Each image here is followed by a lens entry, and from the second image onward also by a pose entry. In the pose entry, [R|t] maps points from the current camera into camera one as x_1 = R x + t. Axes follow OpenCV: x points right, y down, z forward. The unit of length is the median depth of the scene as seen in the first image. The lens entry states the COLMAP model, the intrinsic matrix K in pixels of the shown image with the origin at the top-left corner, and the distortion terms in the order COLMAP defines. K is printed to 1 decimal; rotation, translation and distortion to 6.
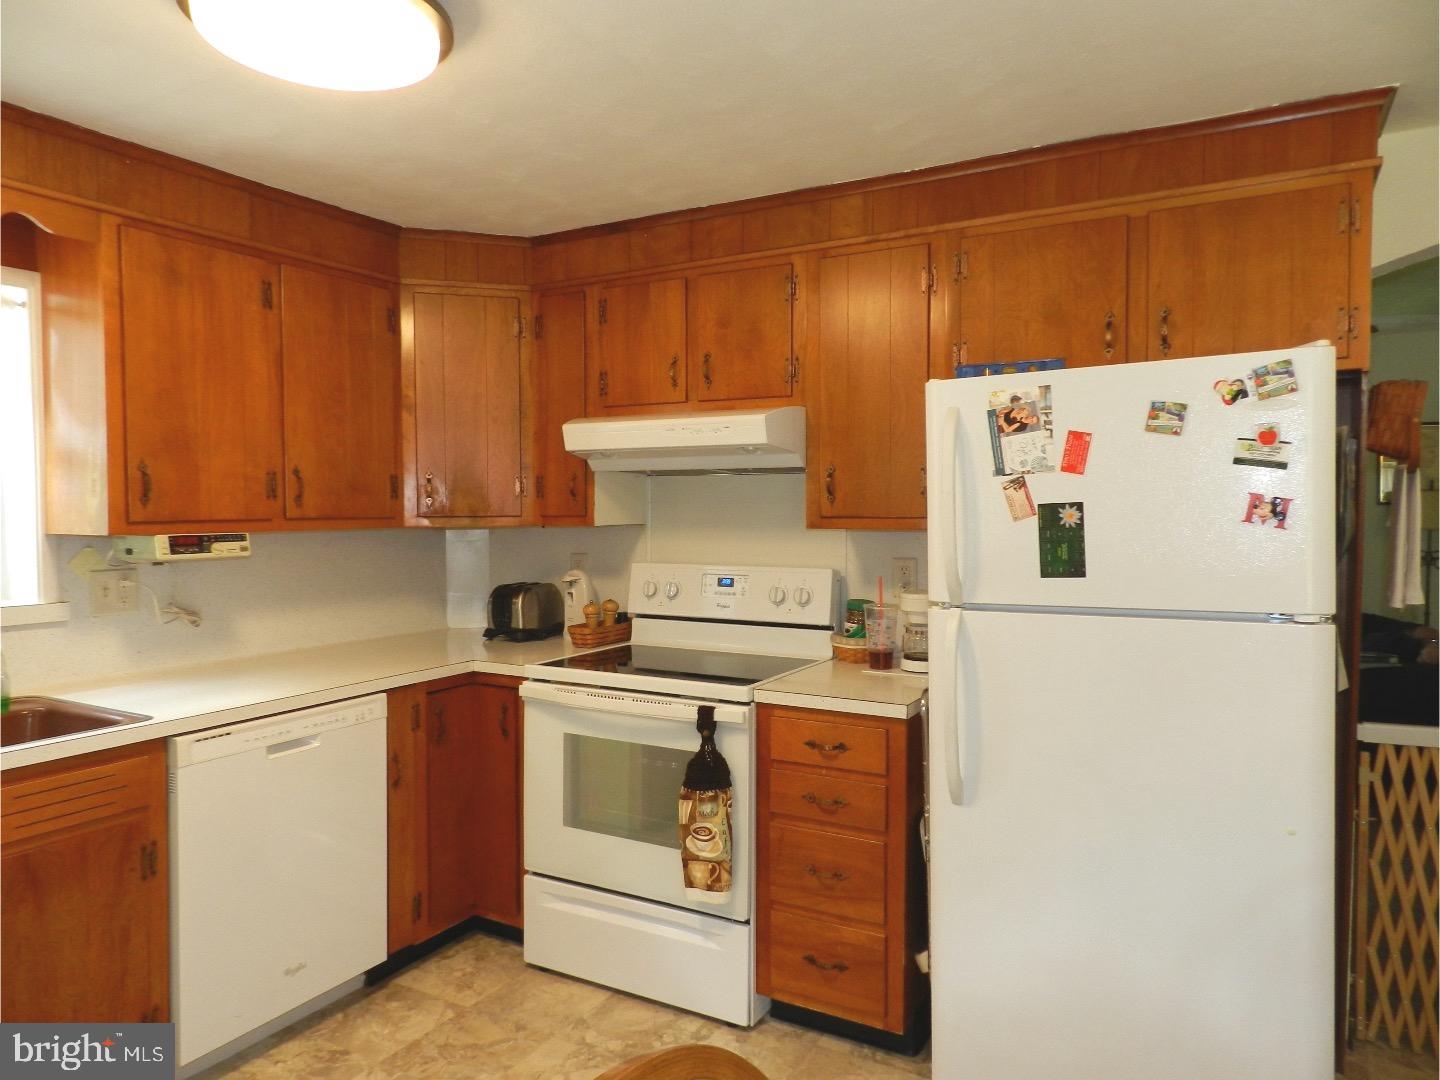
lens RADIAL K [[972.0, 0, 721.7], [0, 972.0, 542.3], [0, 0, 1]] dist [0.012866, -0.008438]
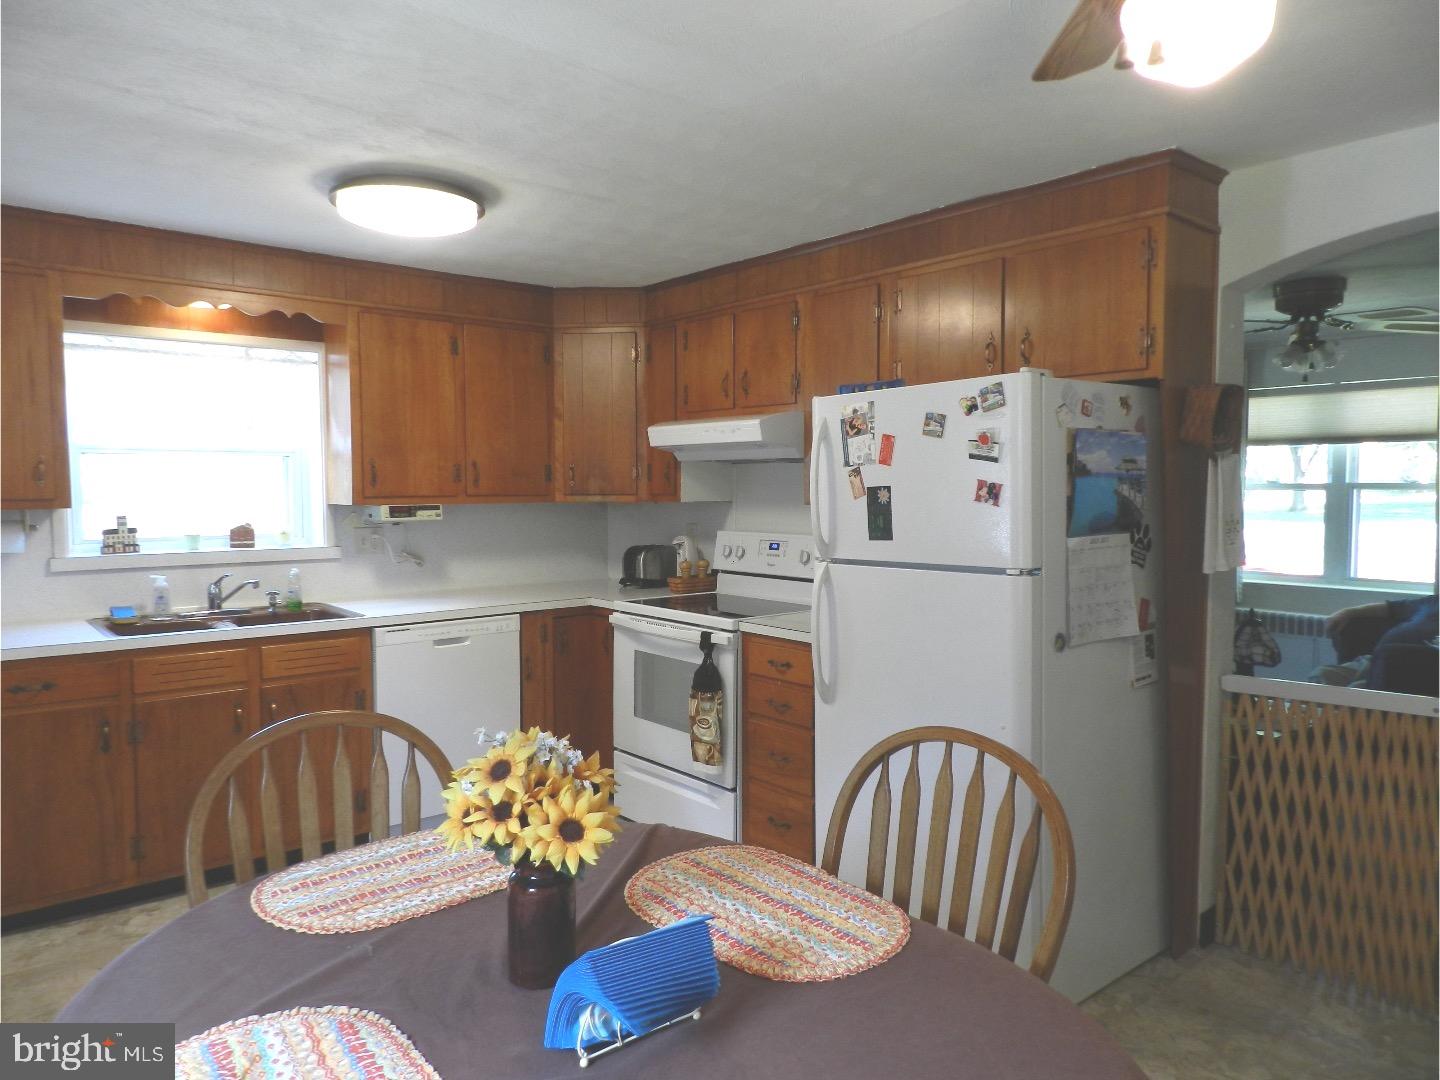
lens RADIAL K [[972.0, 0, 716.6], [0, 972.0, 540.3], [0, 0, 1]] dist [0.012866, -0.008438]
pose [[0.938765, 0.020664, -0.343939, 0.472243], [-0.013797, 0.999654, 0.022403, 0.006650], [0.344282, -0.016286, 0.938725, -0.295454]]
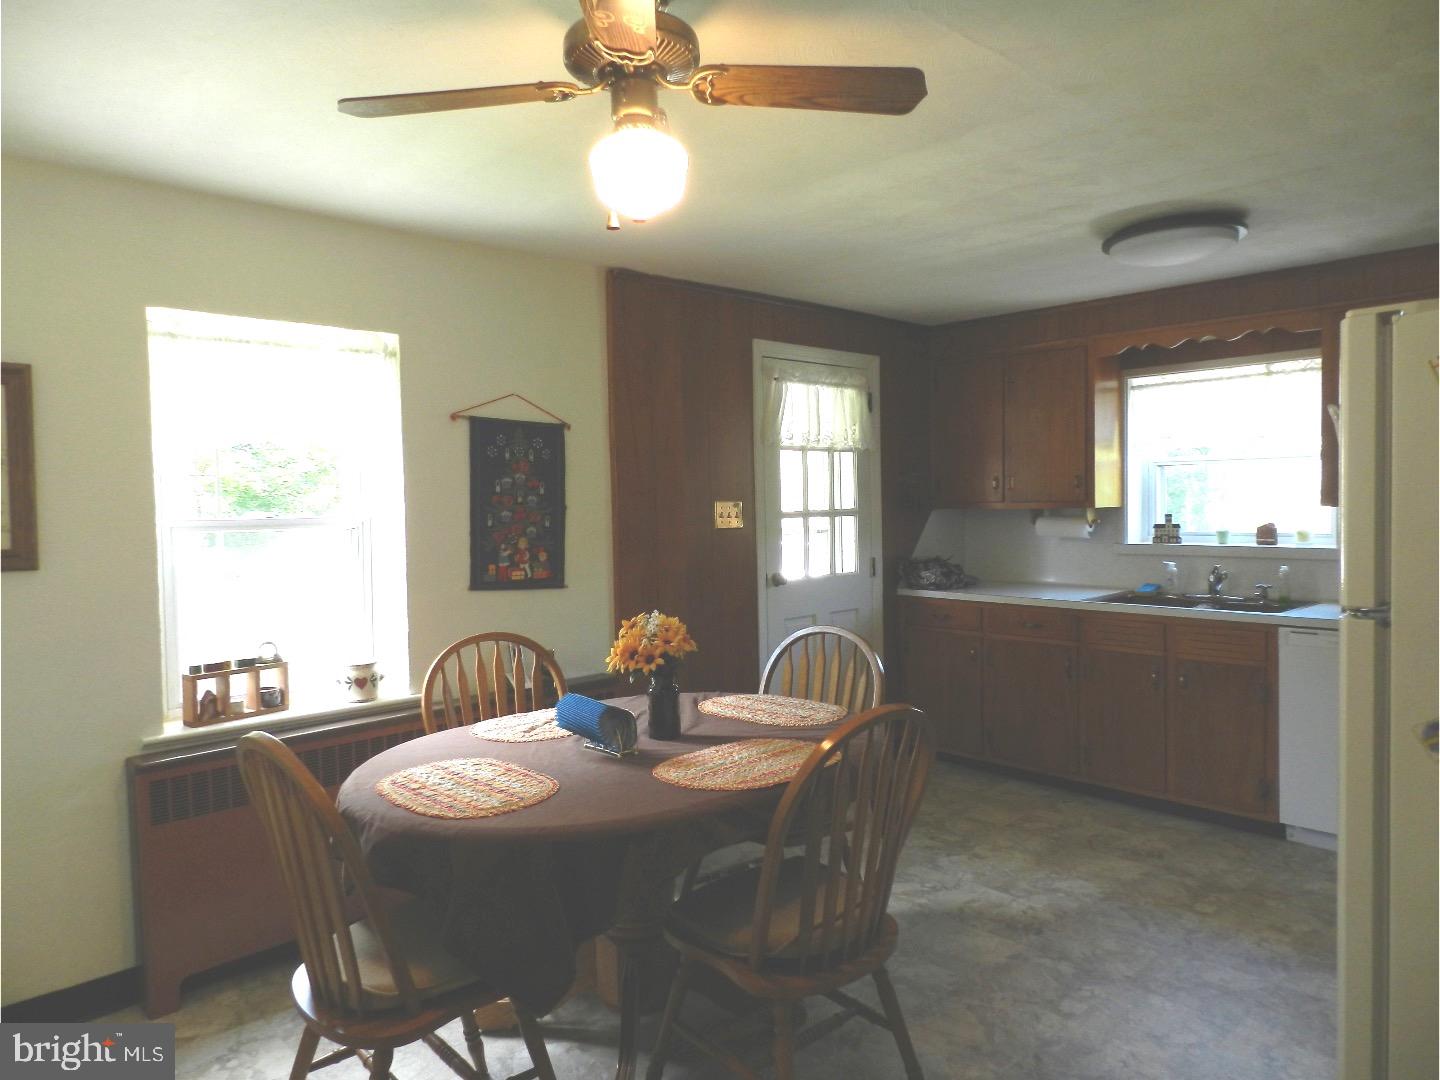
lens RADIAL K [[972.0, 0, 717.9], [0, 972.0, 539.1], [0, 0, 1]] dist [0.012866, -0.008438]
pose [[-0.283772, 0.045783, -0.957798, 1.009622], [-0.017081, 0.998460, 0.052787, -0.014695], [0.958740, 0.031339, -0.282553, 0.299330]]
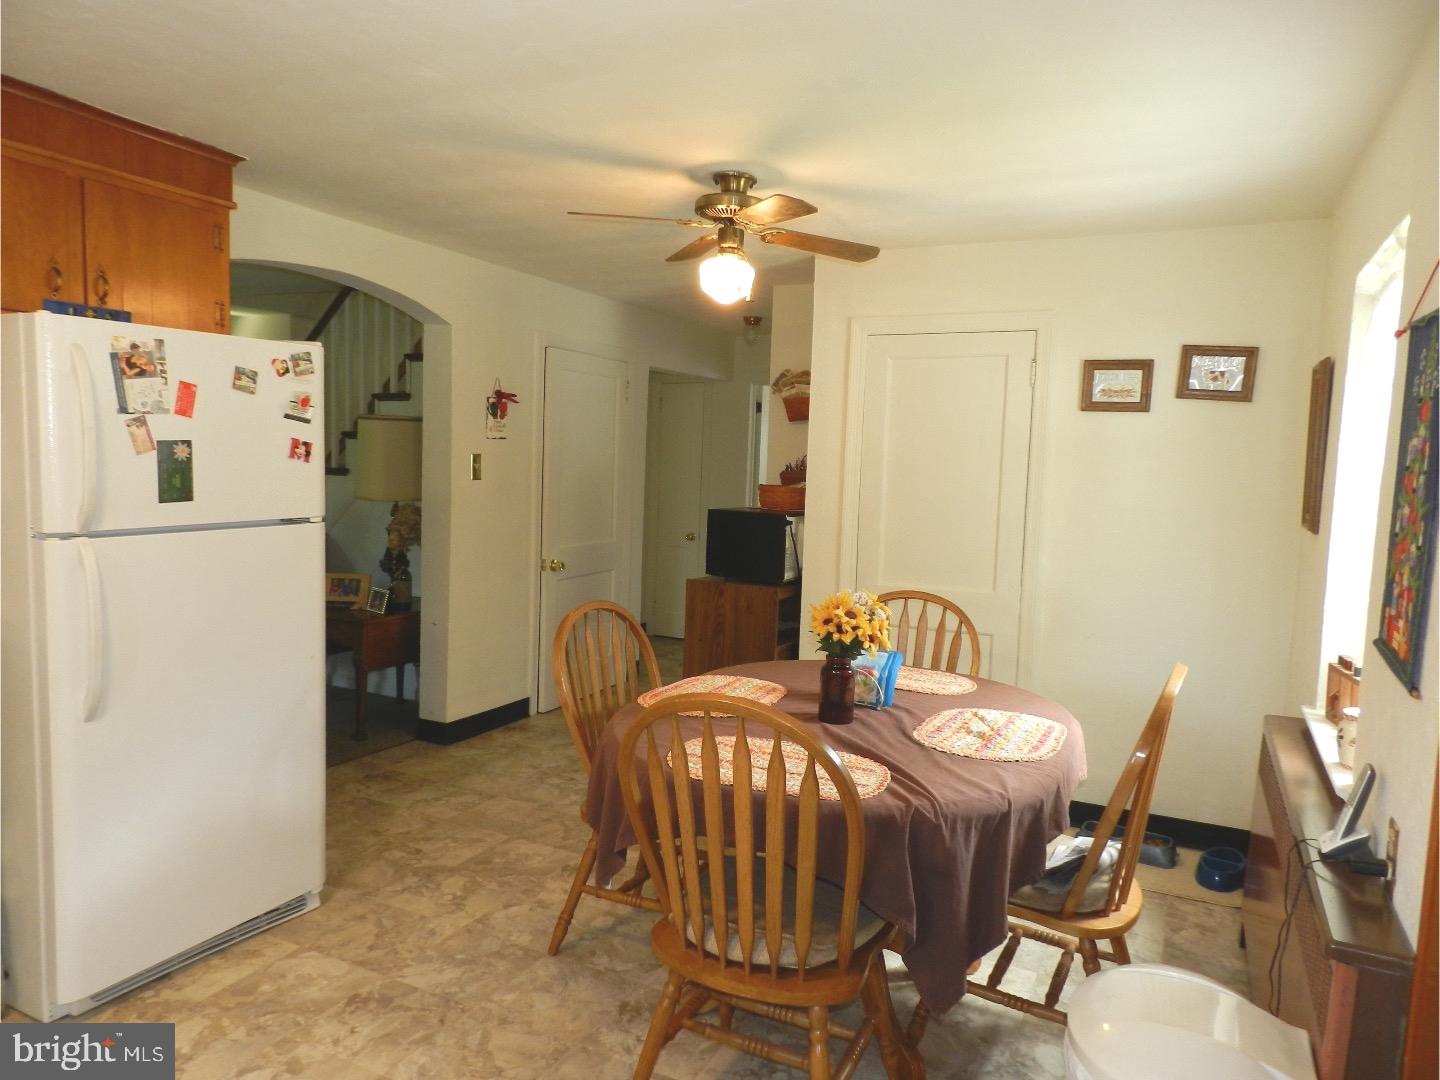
lens RADIAL K [[972.0, 0, 715.7], [0, 972.0, 538.8], [0, 0, 1]] dist [0.012866, -0.008438]
pose [[-0.057309, -0.083395, 0.994867, -0.698268], [0.001172, 0.996499, 0.083600, -0.014737], [-0.998356, 0.005957, -0.057010, 0.310599]]
